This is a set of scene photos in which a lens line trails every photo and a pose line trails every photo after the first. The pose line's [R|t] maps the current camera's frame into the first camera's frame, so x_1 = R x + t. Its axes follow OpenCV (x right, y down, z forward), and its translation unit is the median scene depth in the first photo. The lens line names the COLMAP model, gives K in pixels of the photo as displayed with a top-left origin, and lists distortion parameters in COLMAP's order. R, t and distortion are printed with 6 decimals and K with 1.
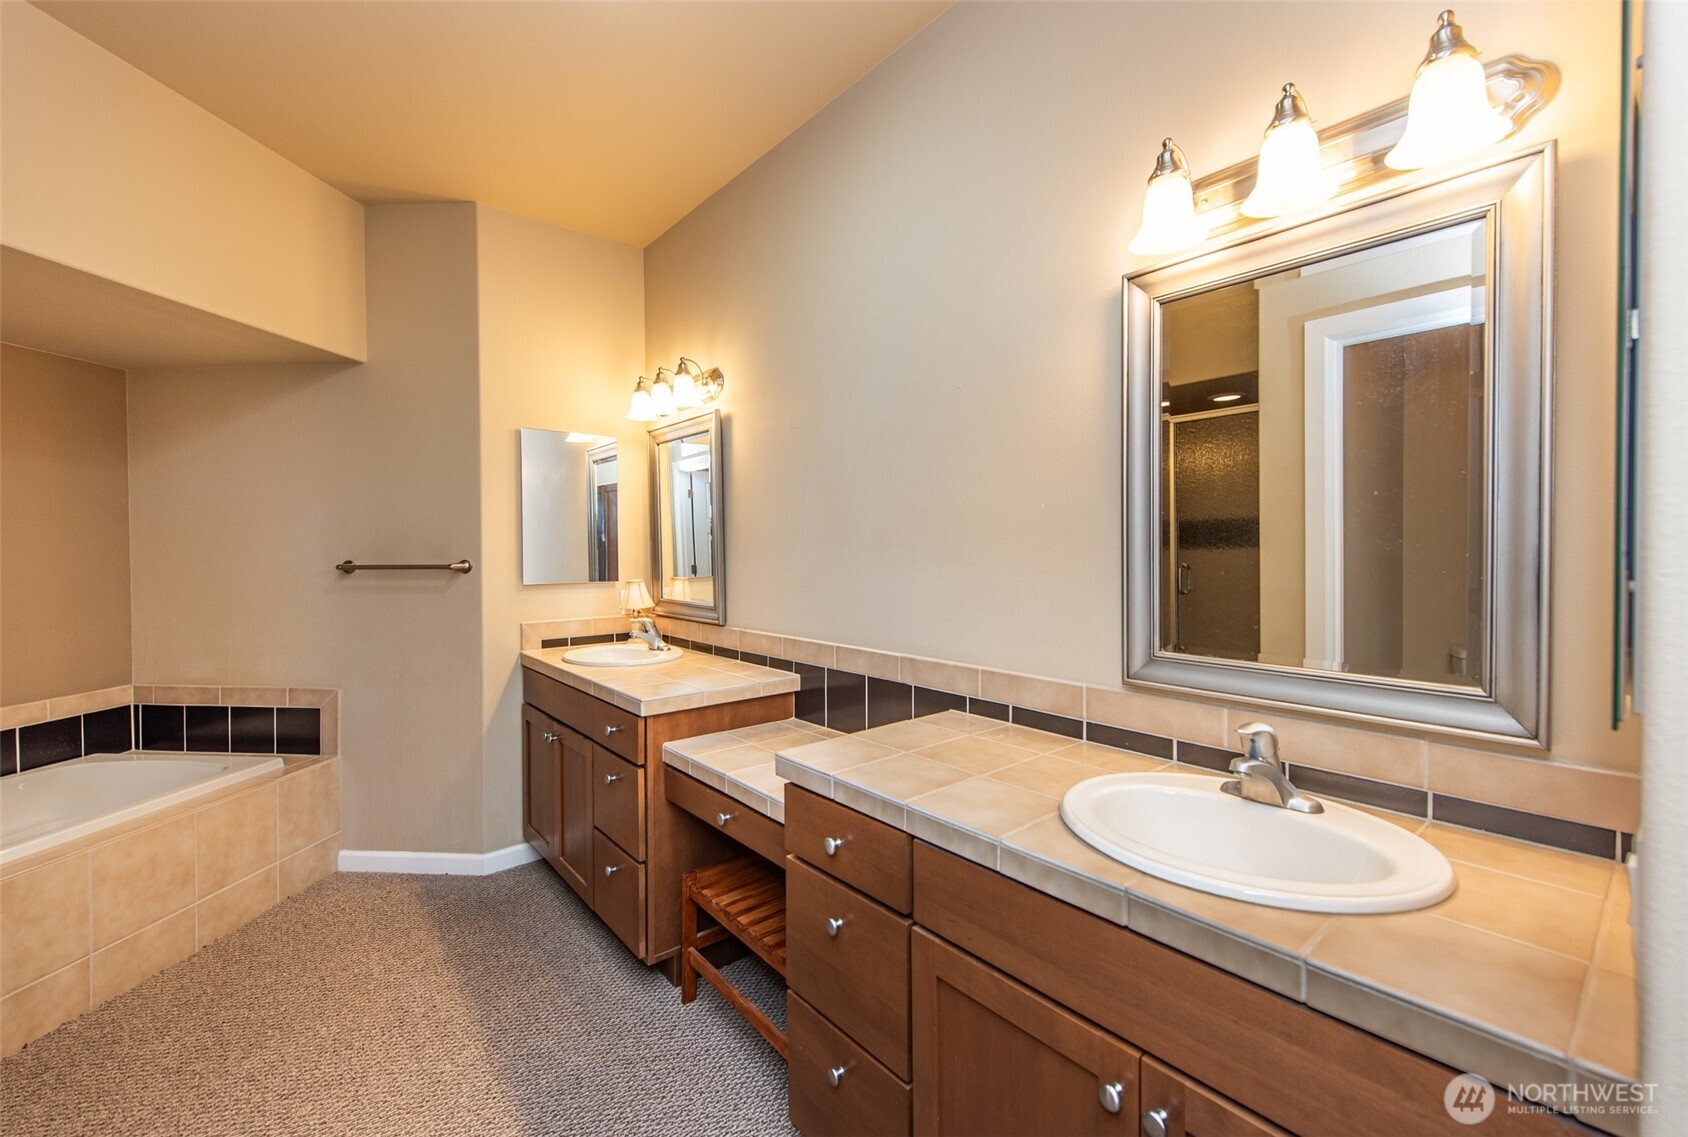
lens RADIAL K [[726.9, 0, 847.7], [0, 726.9, 558.7], [0, 0, 1]] dist [0.000672, 0.000084]
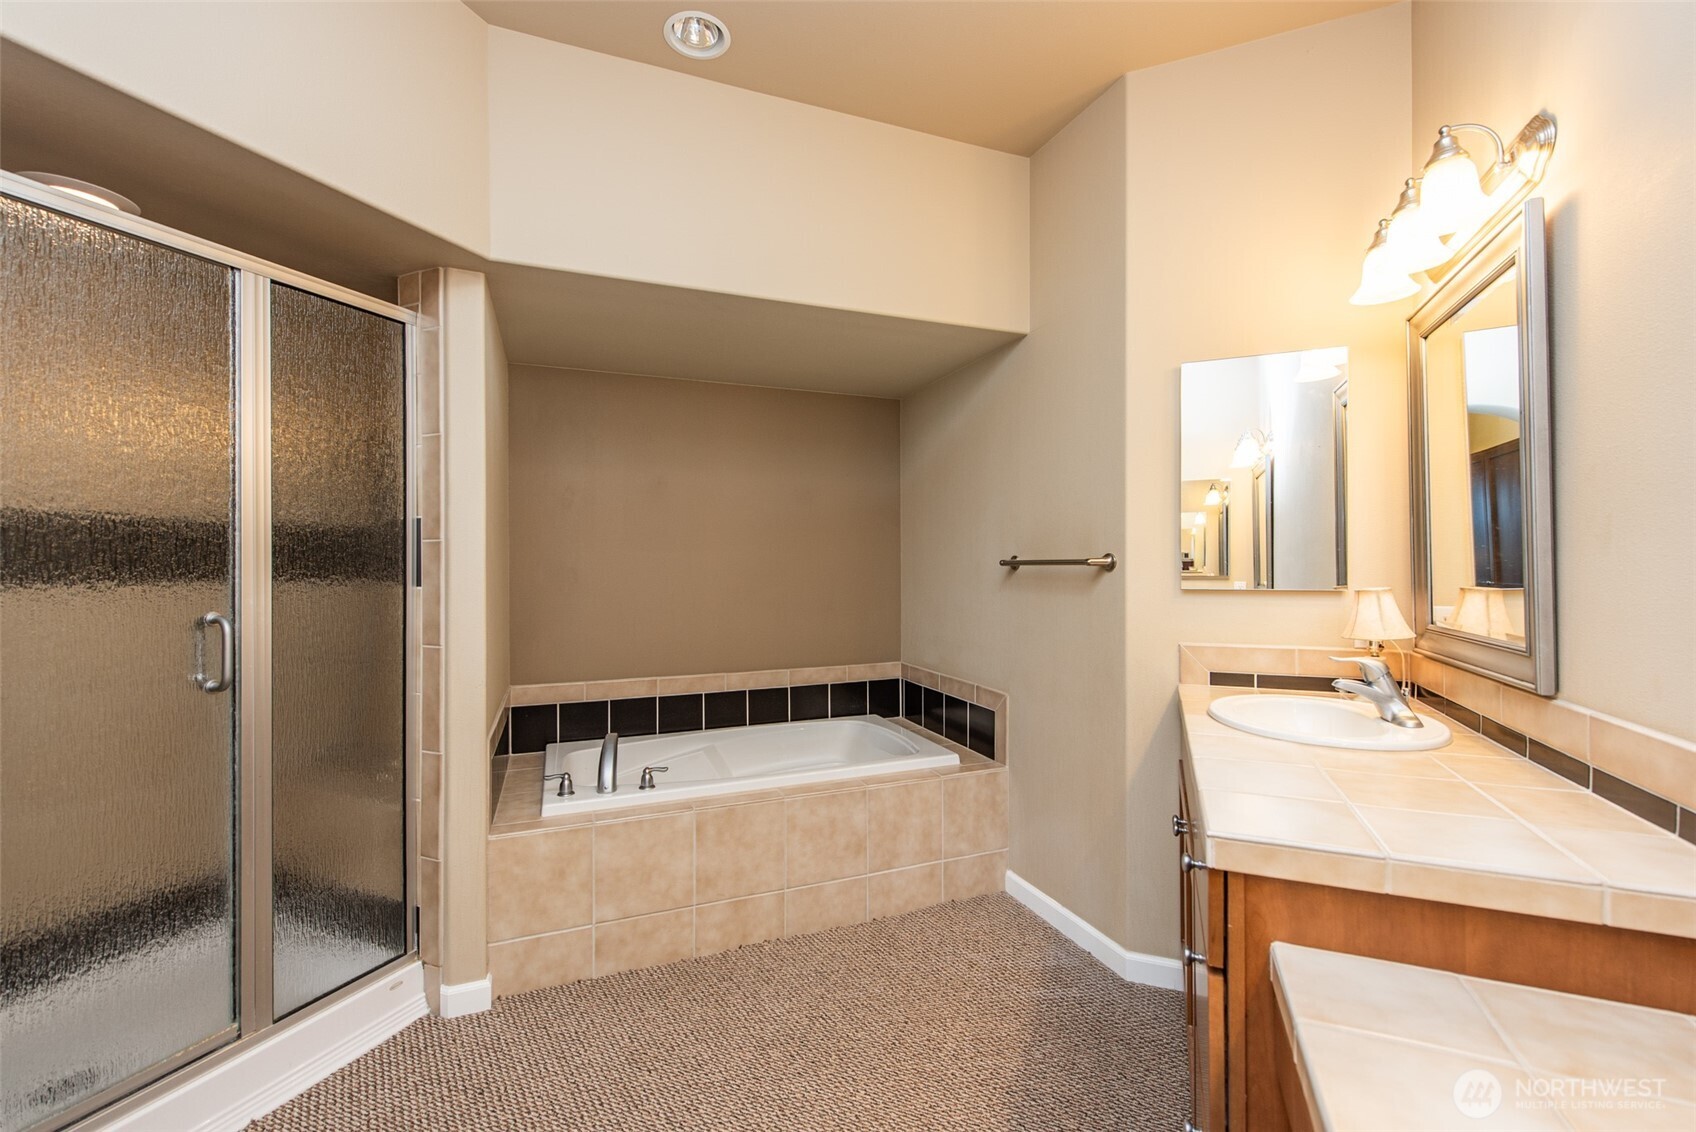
lens RADIAL K [[720.3, 0, 839.4], [0, 720.3, 563.8], [0, 0, 1]] dist [0.014036, -0.004231]
pose [[0.470360, 0.005196, -0.882459, 0.010974], [-0.015418, 0.999878, -0.002331, 0.019082], [0.882340, 0.014702, 0.470383, 0.399618]]
